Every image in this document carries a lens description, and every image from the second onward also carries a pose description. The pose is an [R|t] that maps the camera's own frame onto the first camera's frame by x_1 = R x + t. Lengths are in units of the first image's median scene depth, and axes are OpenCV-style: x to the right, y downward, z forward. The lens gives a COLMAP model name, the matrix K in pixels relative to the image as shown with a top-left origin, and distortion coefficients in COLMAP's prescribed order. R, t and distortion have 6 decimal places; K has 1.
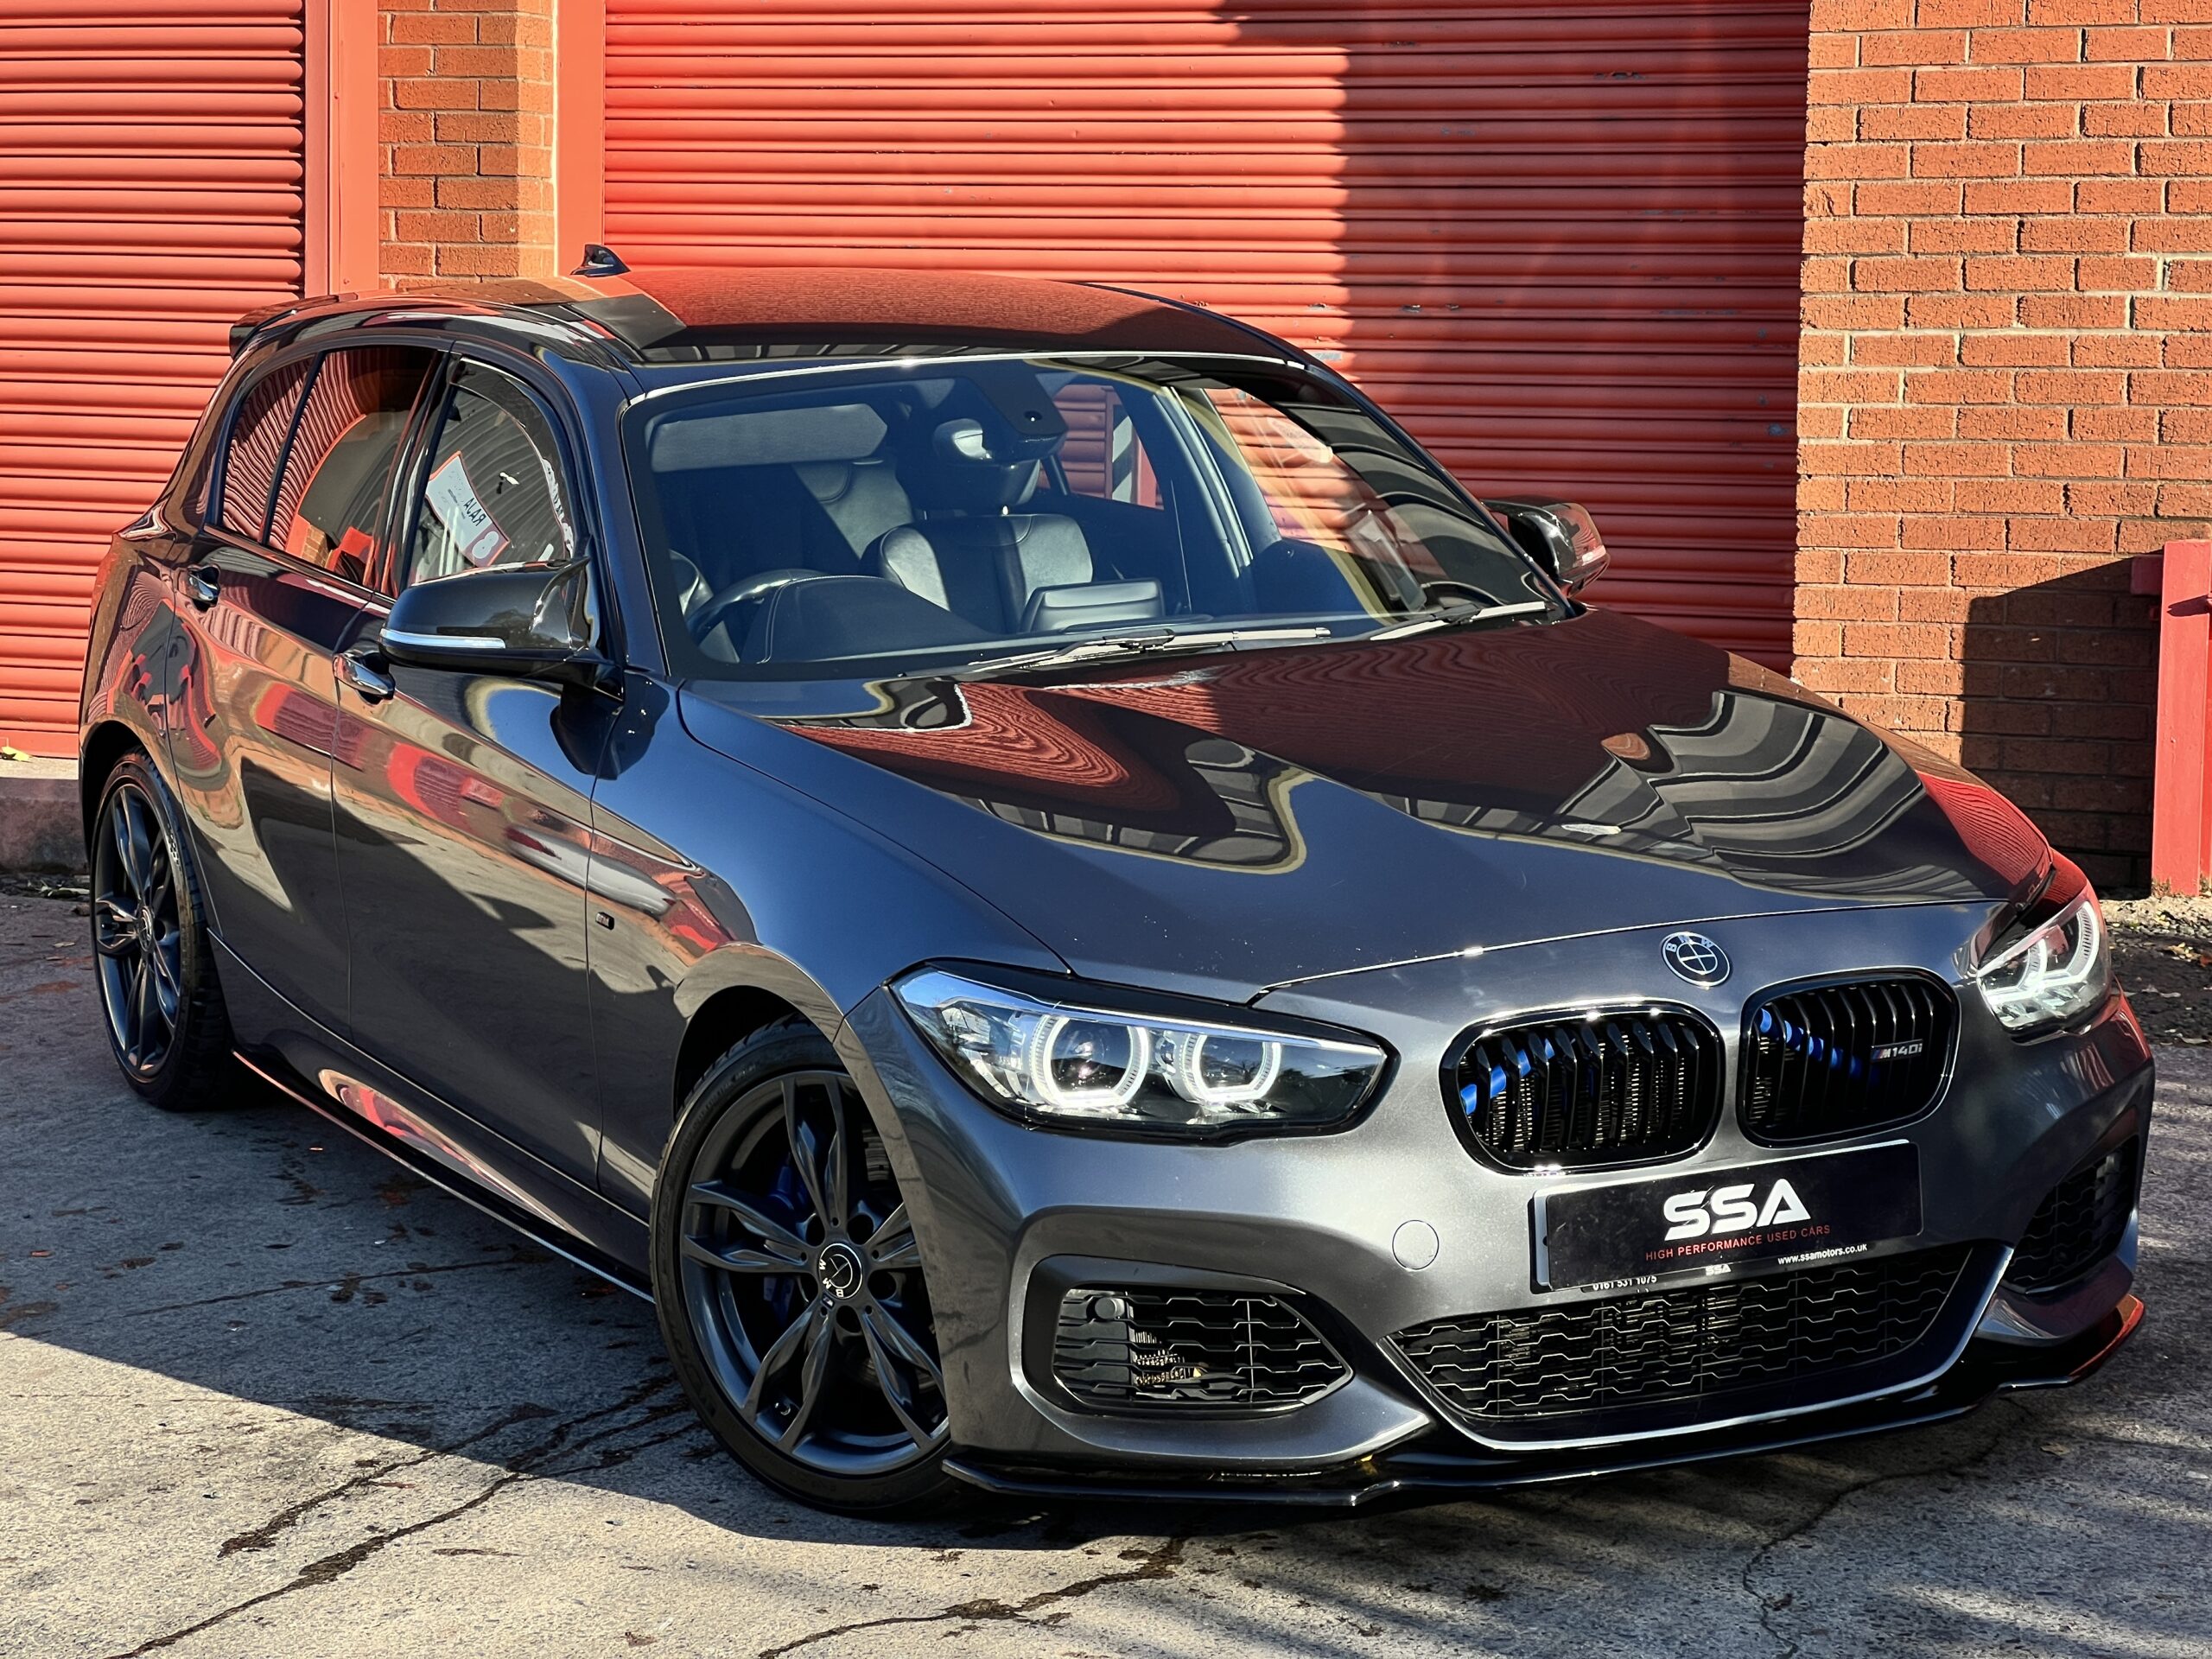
lens RADIAL K [[4901.8, 0, 1166.3], [0, 4901.8, 800.6], [0, 0, 1]] dist [0.261757, 0.000000]
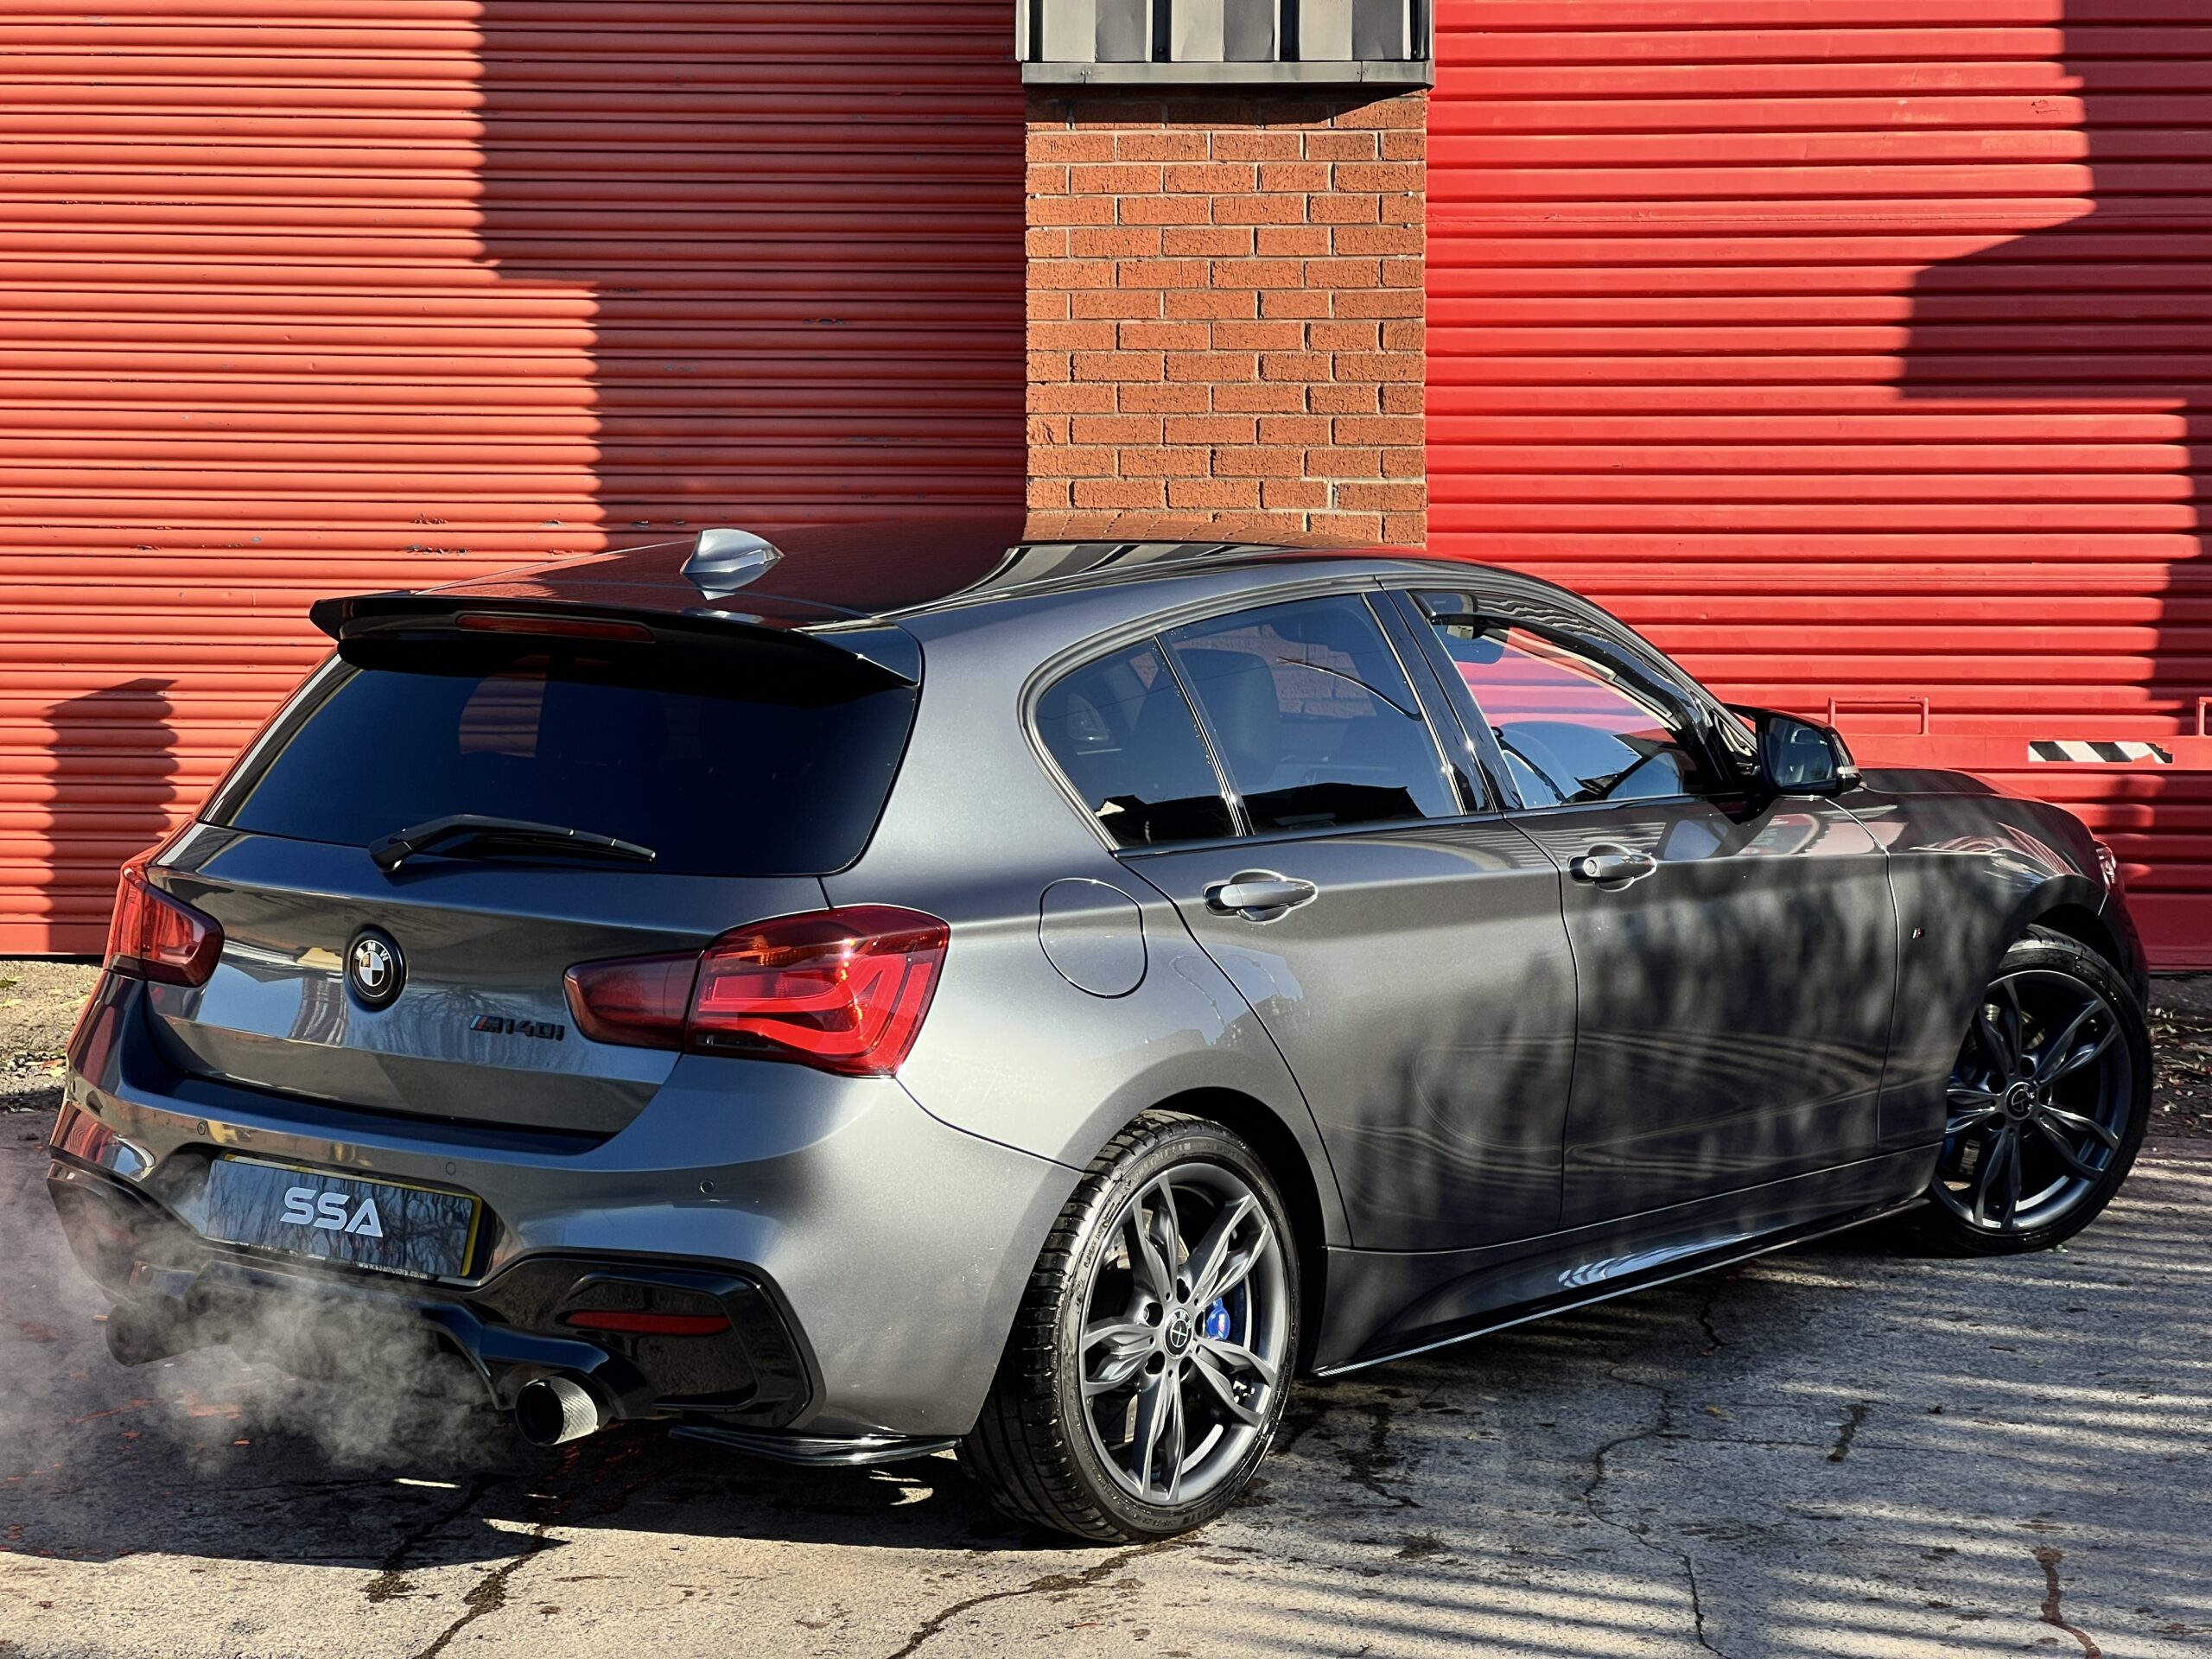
lens RADIAL K [[4901.8, 0, 1108.6], [0, 4901.8, 760.2], [0, 0, 1]] dist [0.261757, 0.000000]
pose [[0.946132, -0.023430, 0.322933, -0.234972], [0.039525, 0.998277, -0.043371, 0.007315], [-0.321360, 0.053799, 0.945428, -0.100529]]
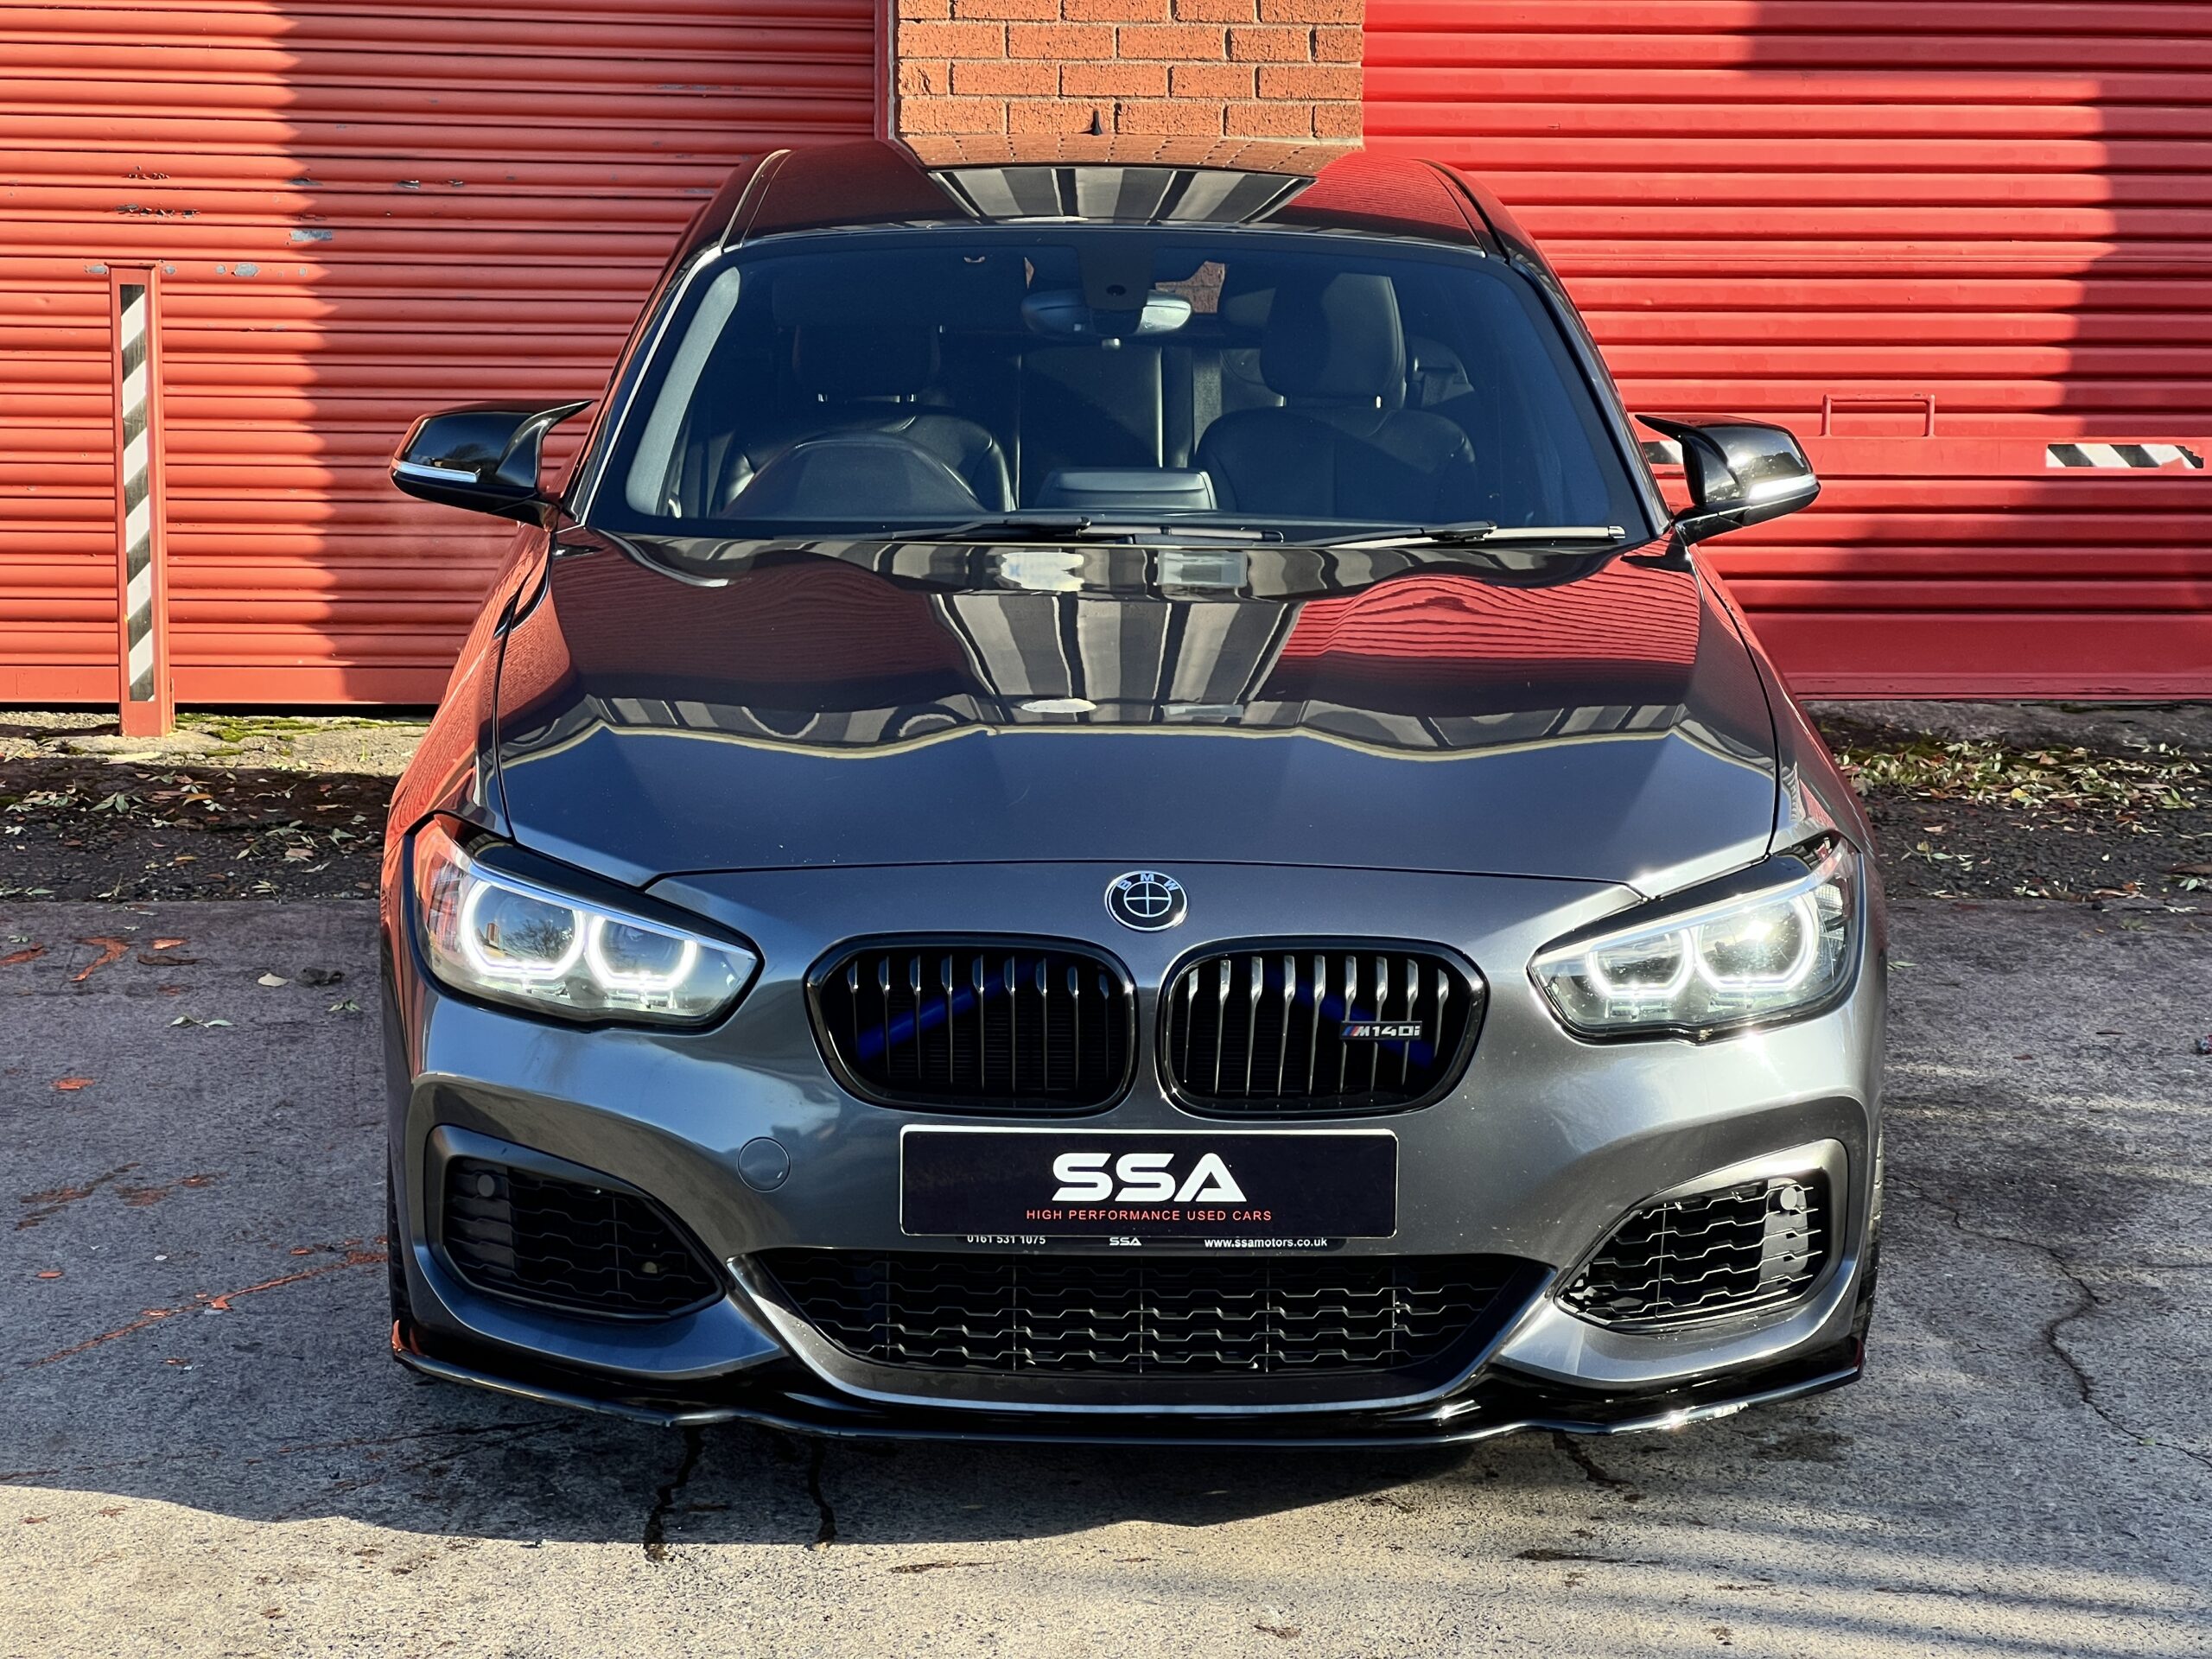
lens RADIAL K [[4901.8, 0, 1118.3], [0, 4901.8, 743.9], [0, 0, 1]] dist [0.261757, 0.000000]
pose [[0.881147, -0.051843, 0.469992, -0.308893], [0.046376, 0.998654, 0.023211, -0.009866], [-0.470562, 0.001344, 0.882366, 0.115881]]
